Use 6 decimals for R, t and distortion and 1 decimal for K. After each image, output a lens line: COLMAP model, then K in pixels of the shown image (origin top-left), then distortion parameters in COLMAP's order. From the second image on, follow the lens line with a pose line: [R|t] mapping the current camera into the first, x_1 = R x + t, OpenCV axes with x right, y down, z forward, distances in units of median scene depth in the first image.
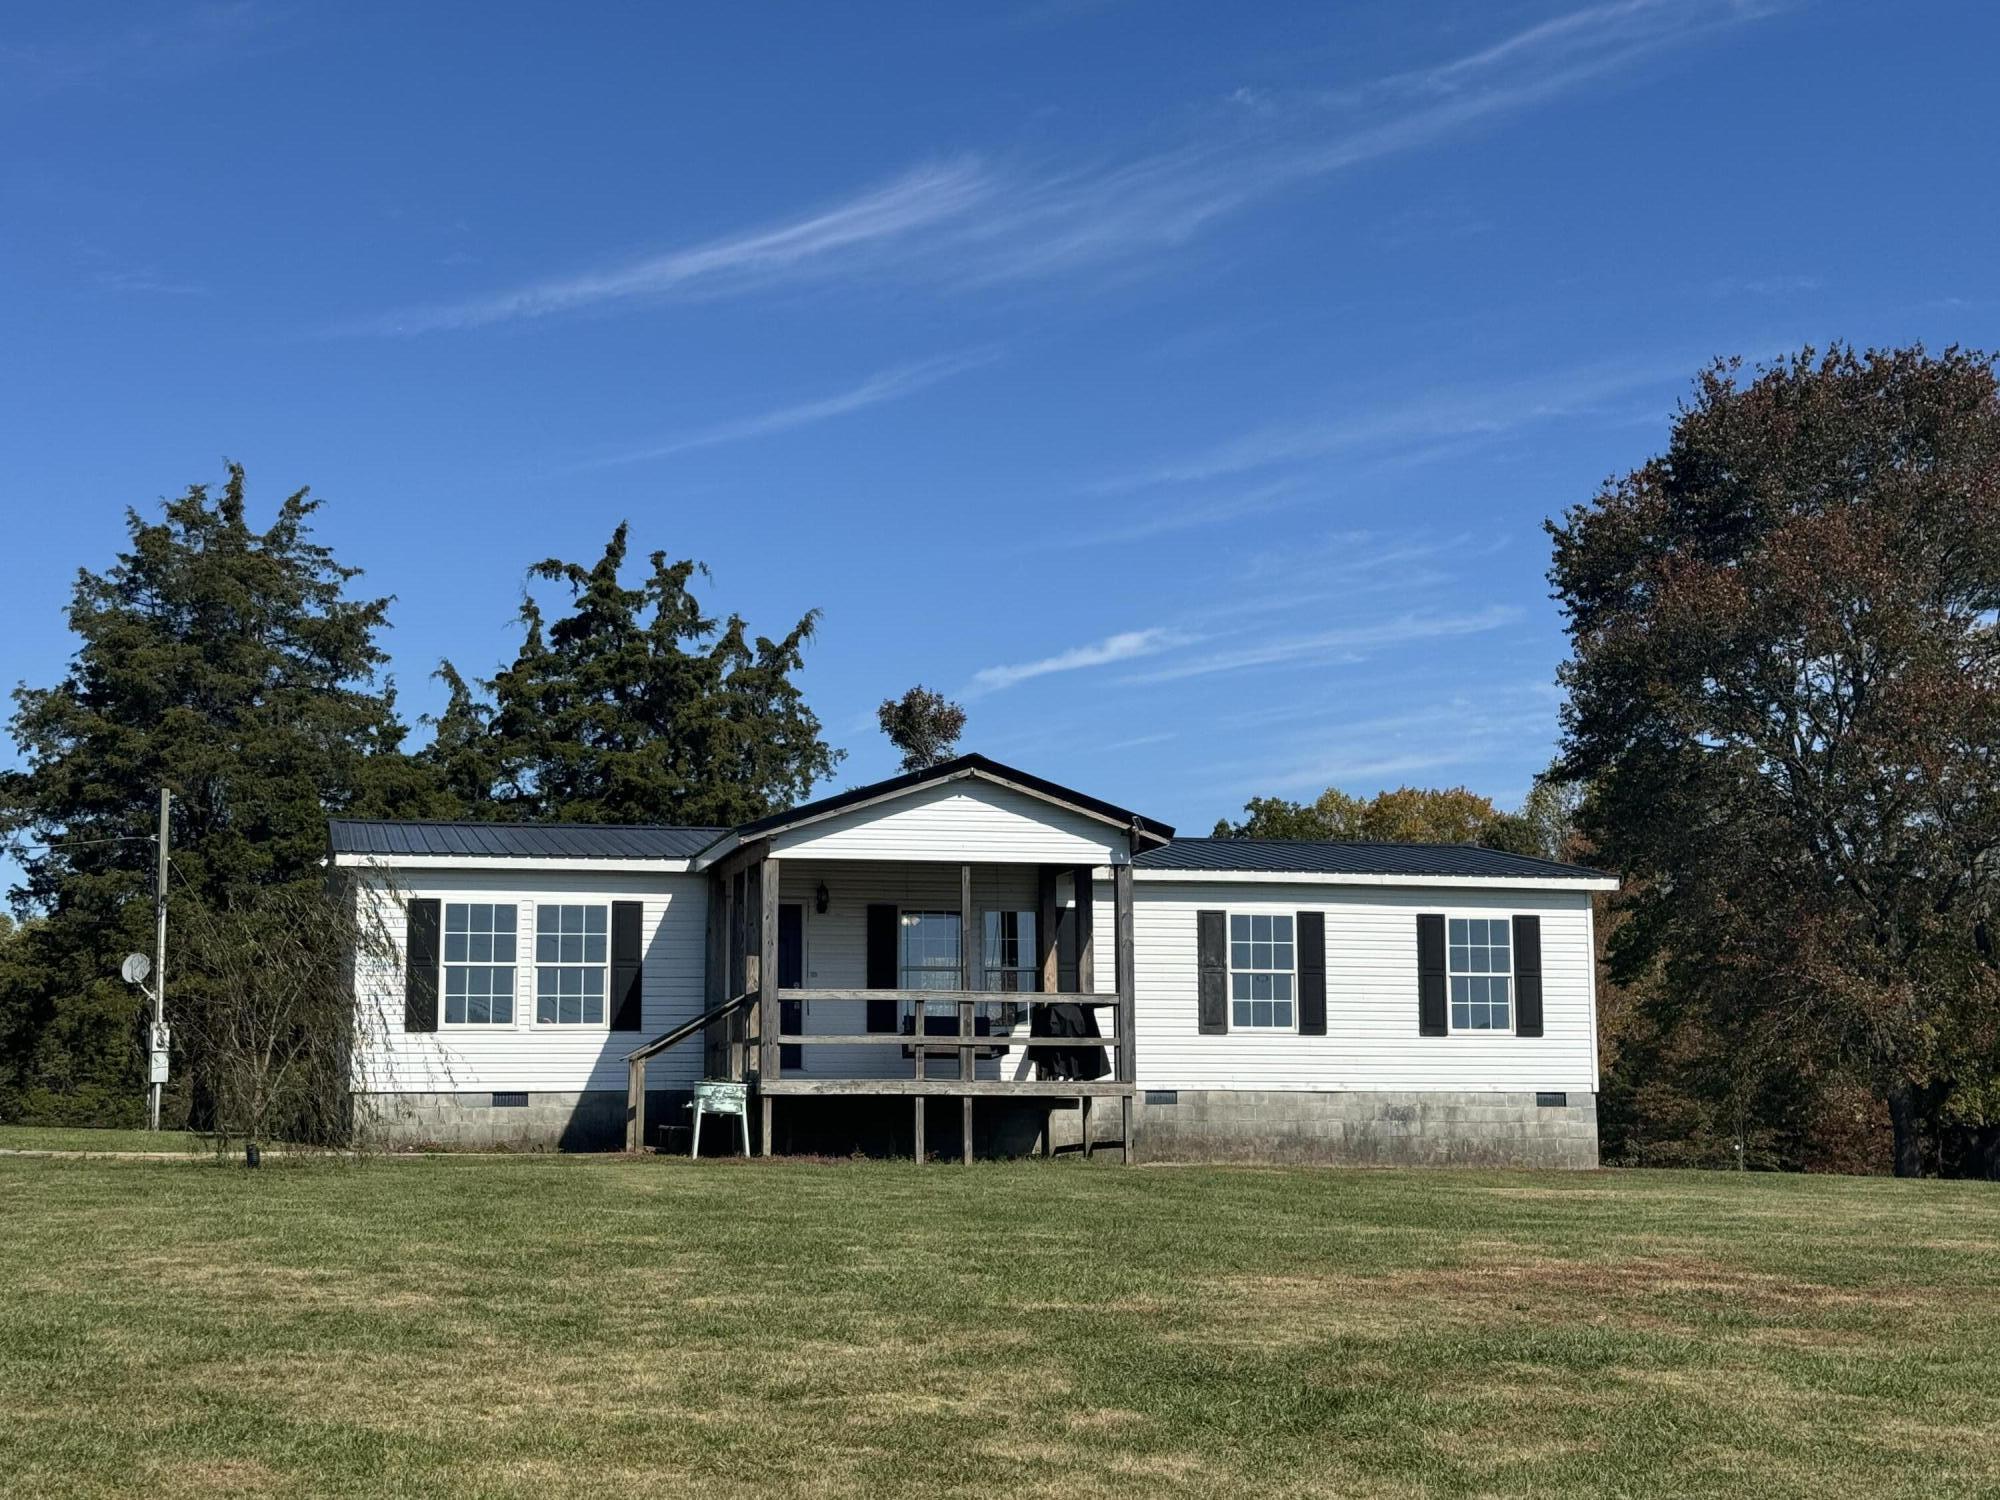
lens RADIAL K [[2810.7, 0, 1000.0], [0, 2810.7, 750.0], [0, 0, 1]] dist [0.206992, -0.006168]
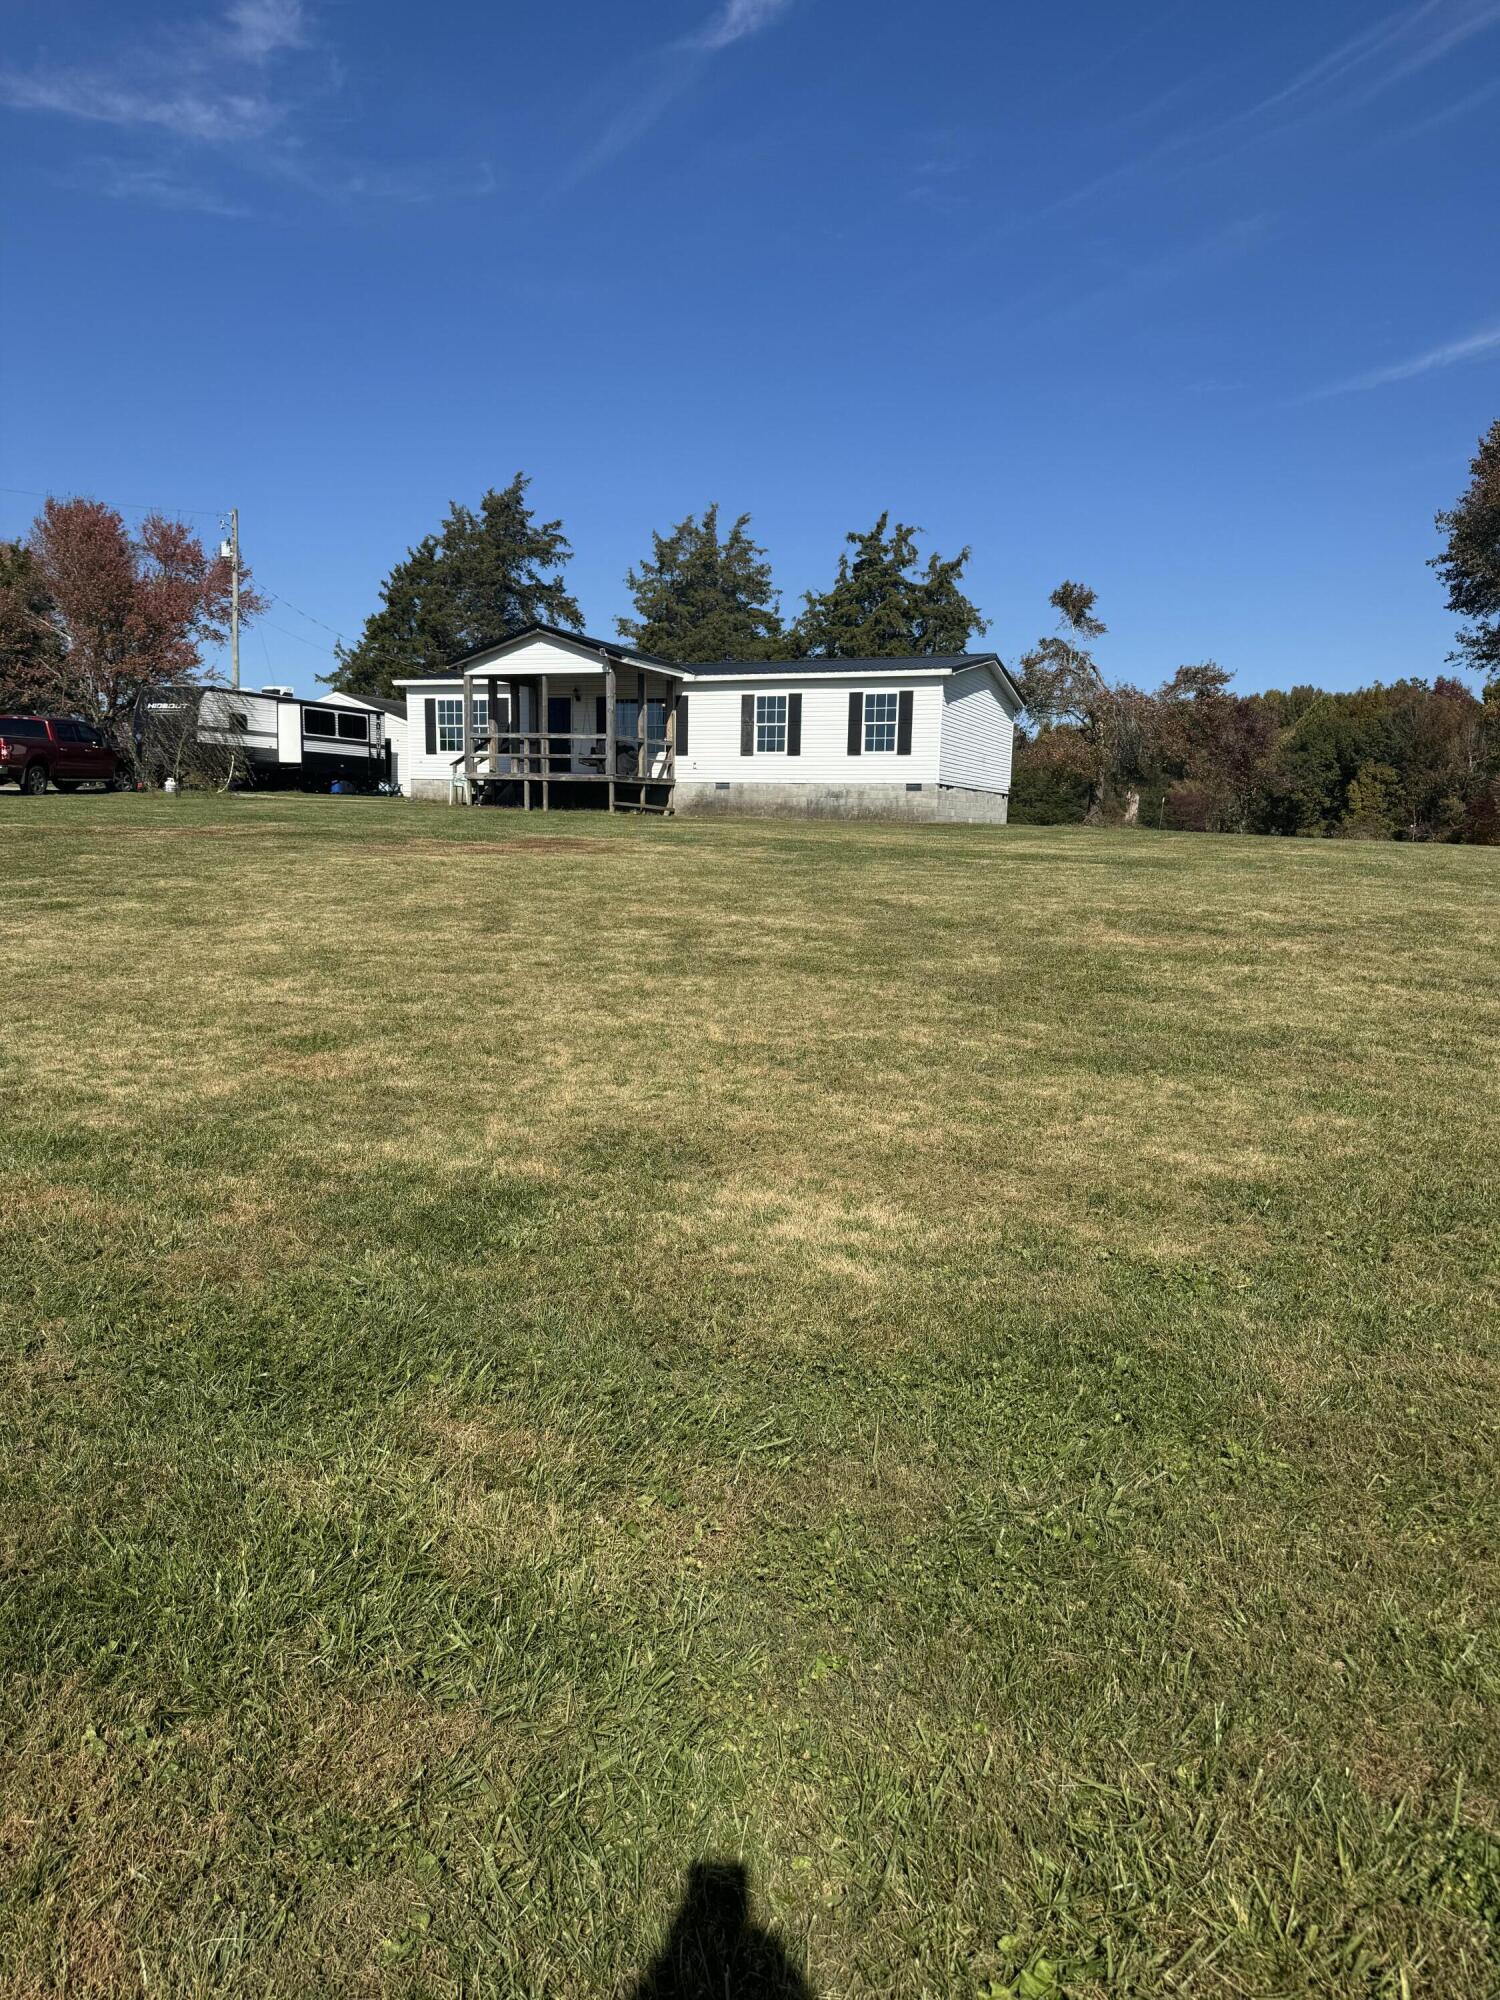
lens RADIAL K [[1410.9, 0, 750.0], [0, 1410.9, 1000.0], [0, 0, 1]] dist [0.082895, 0.000018]
pose [[0.799563, 0.091712, -0.593539, 0.701082], [0.055862, 0.972631, 0.225542, 0.040199], [0.597979, -0.213491, 0.772556, 0.154909]]
